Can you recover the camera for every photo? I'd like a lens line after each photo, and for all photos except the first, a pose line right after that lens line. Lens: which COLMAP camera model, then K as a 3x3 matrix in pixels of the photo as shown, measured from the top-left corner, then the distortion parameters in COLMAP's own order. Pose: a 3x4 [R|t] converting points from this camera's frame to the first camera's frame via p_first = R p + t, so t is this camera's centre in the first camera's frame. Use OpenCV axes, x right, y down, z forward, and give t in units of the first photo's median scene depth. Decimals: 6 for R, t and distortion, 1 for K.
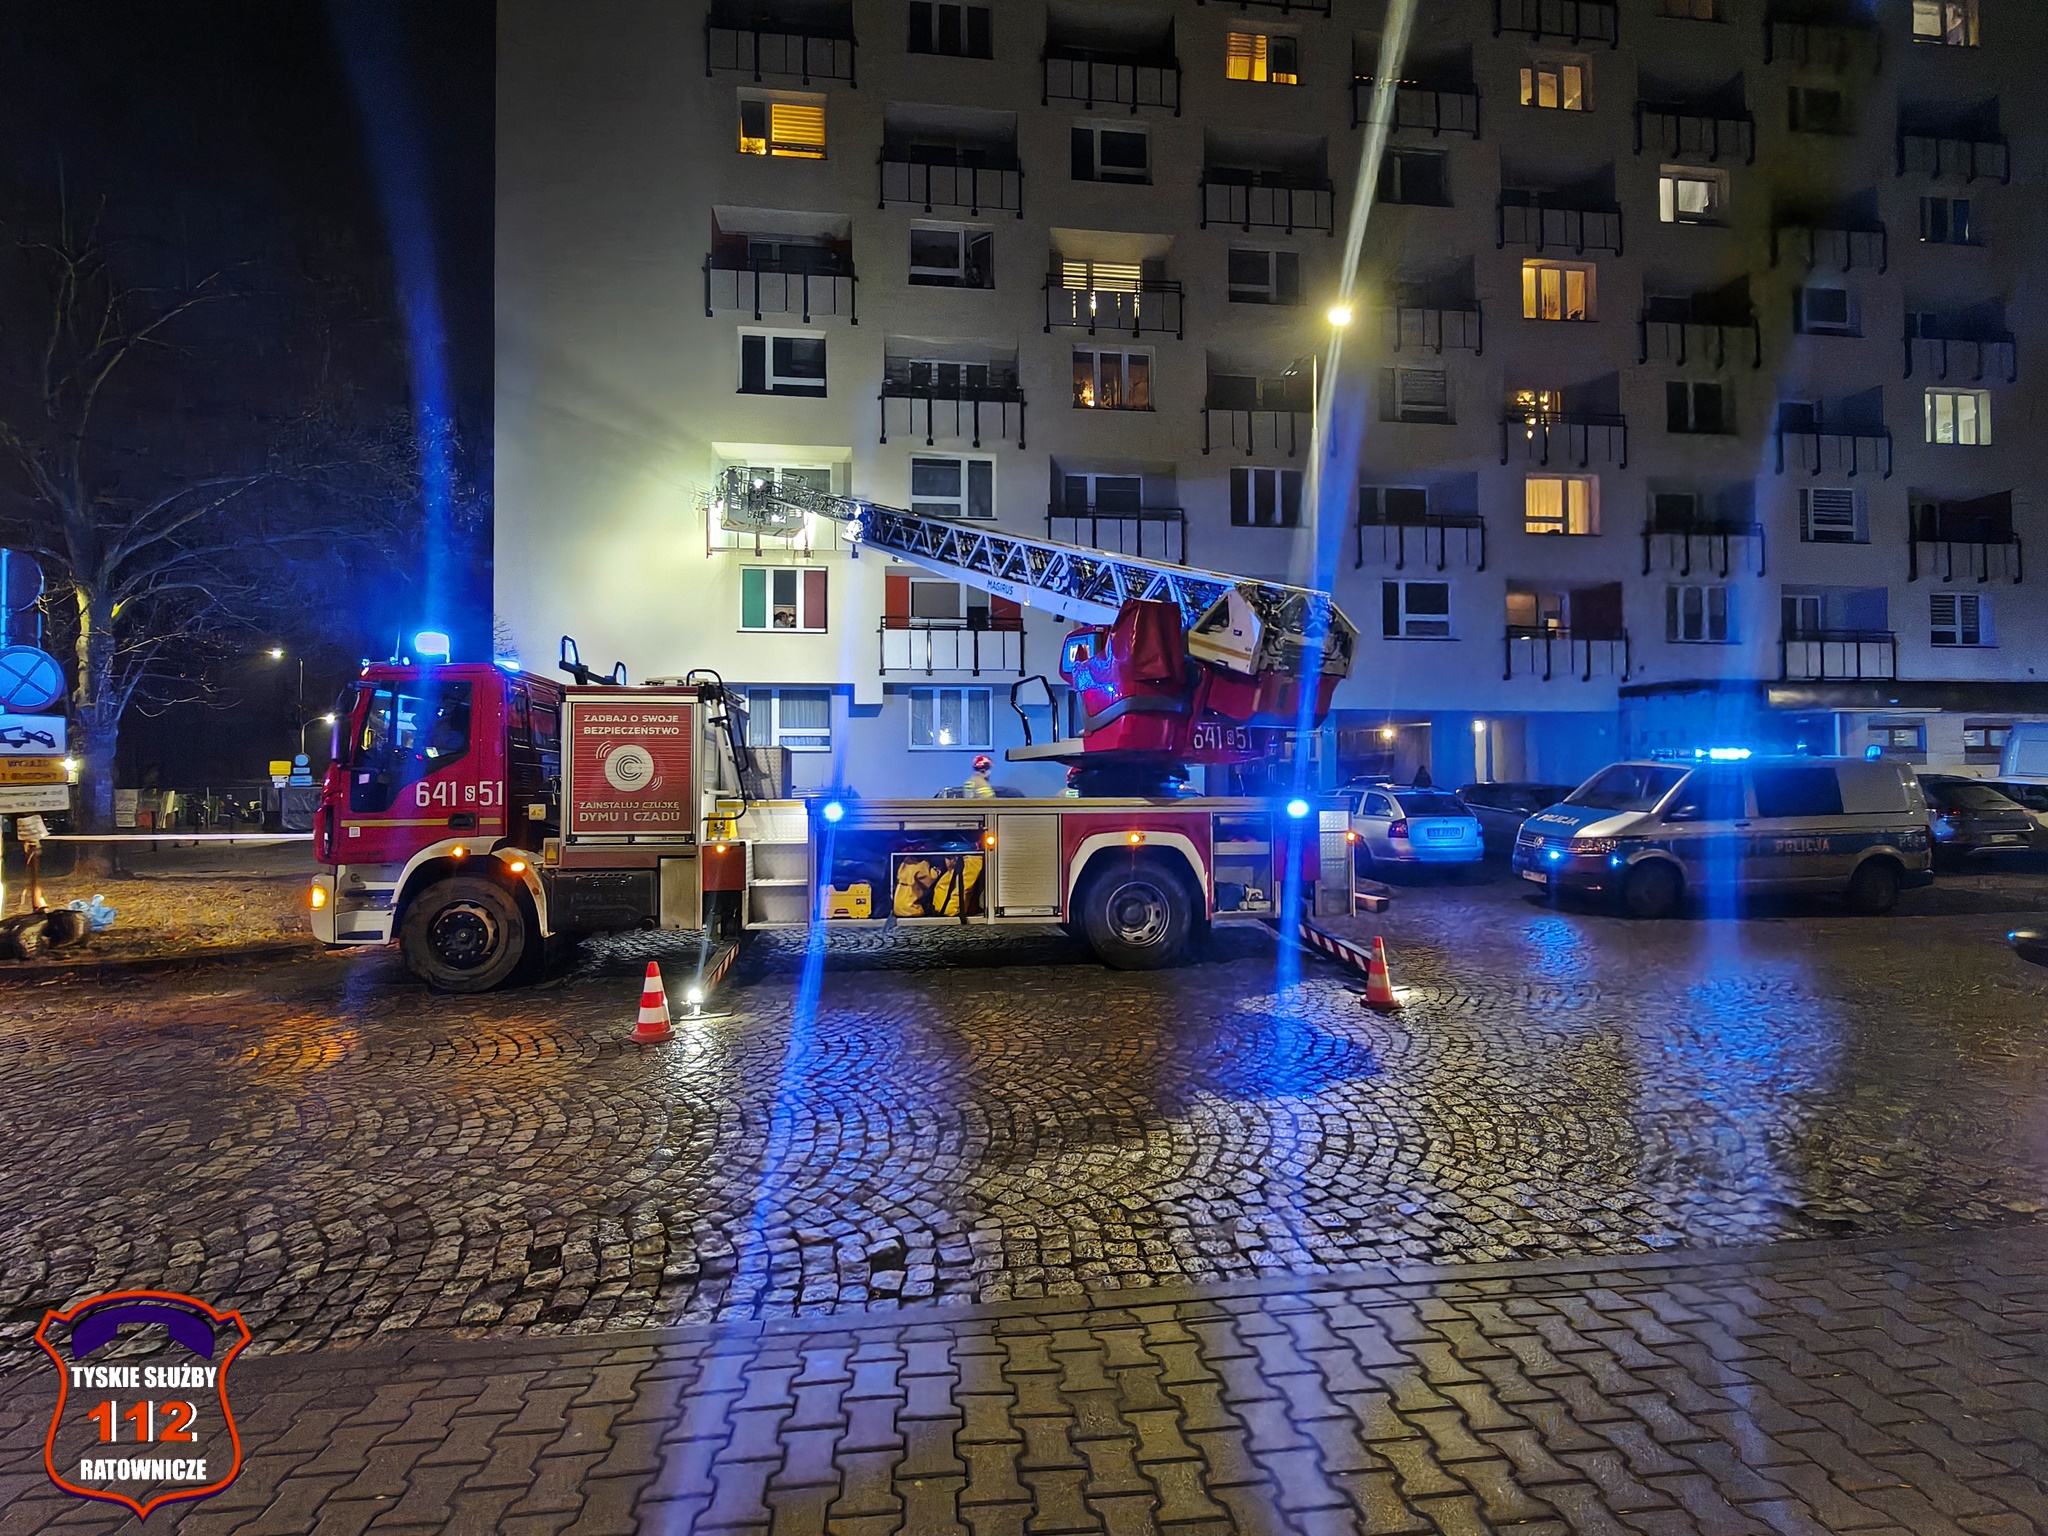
lens RADIAL K [[975.4, 0, 1022.6], [0, 975.4, 764.2], [0, 0, 1]] dist [-0.000253, -0.001188]
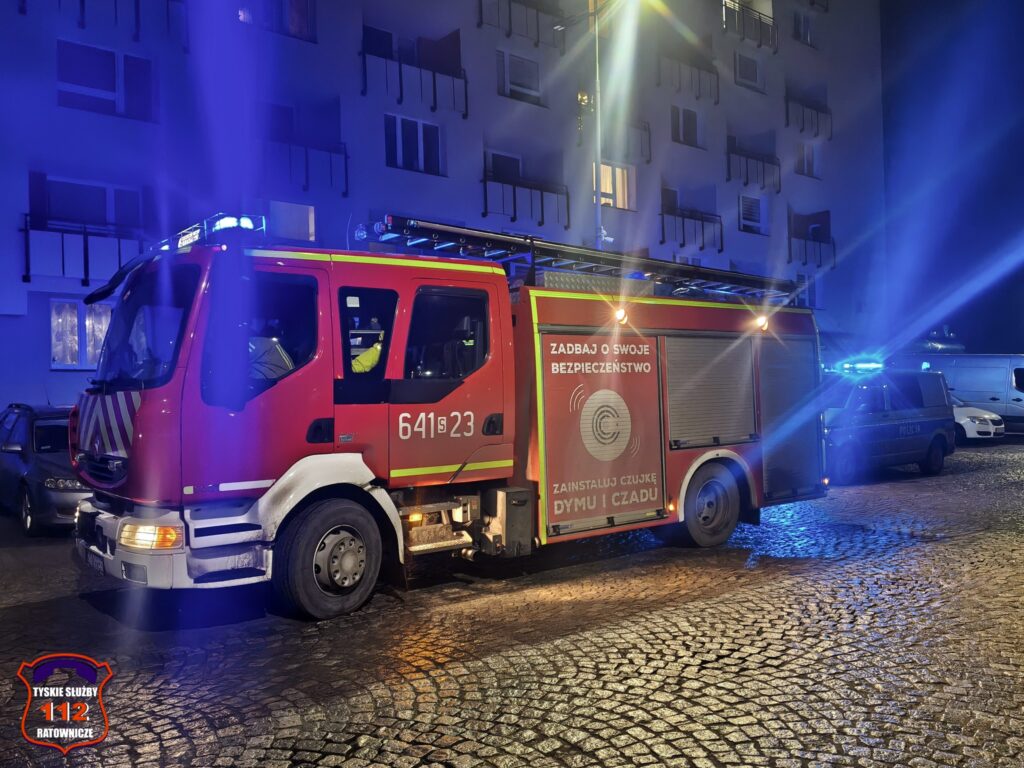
lens RADIAL K [[861.3, 0, 512.3], [0, 861.3, 381.5], [0, 0, 1]] dist [-0.006204, -0.000784]
pose [[0.828760, -0.003667, 0.559592, -0.797278], [0.005384, 0.999984, -0.001421, -0.025553], [-0.559578, 0.004191, 0.828767, 0.568820]]
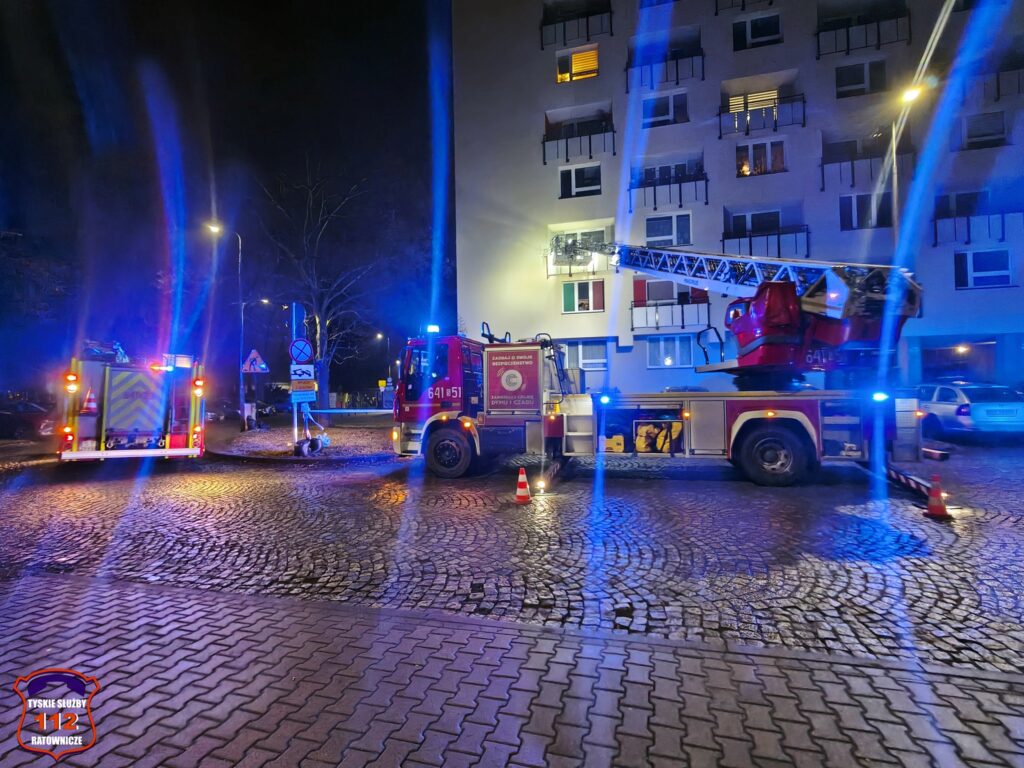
lens RADIAL K [[487.7, 0, 511.3], [0, 487.7, 382.1], [0, 0, 1]] dist [-0.000253, -0.001188]
pose [[0.924039, -0.017219, -0.381909, 0.017188], [0.021305, 0.999752, 0.006473, 0.000924], [0.381703, -0.014117, 0.924177, -0.019459]]
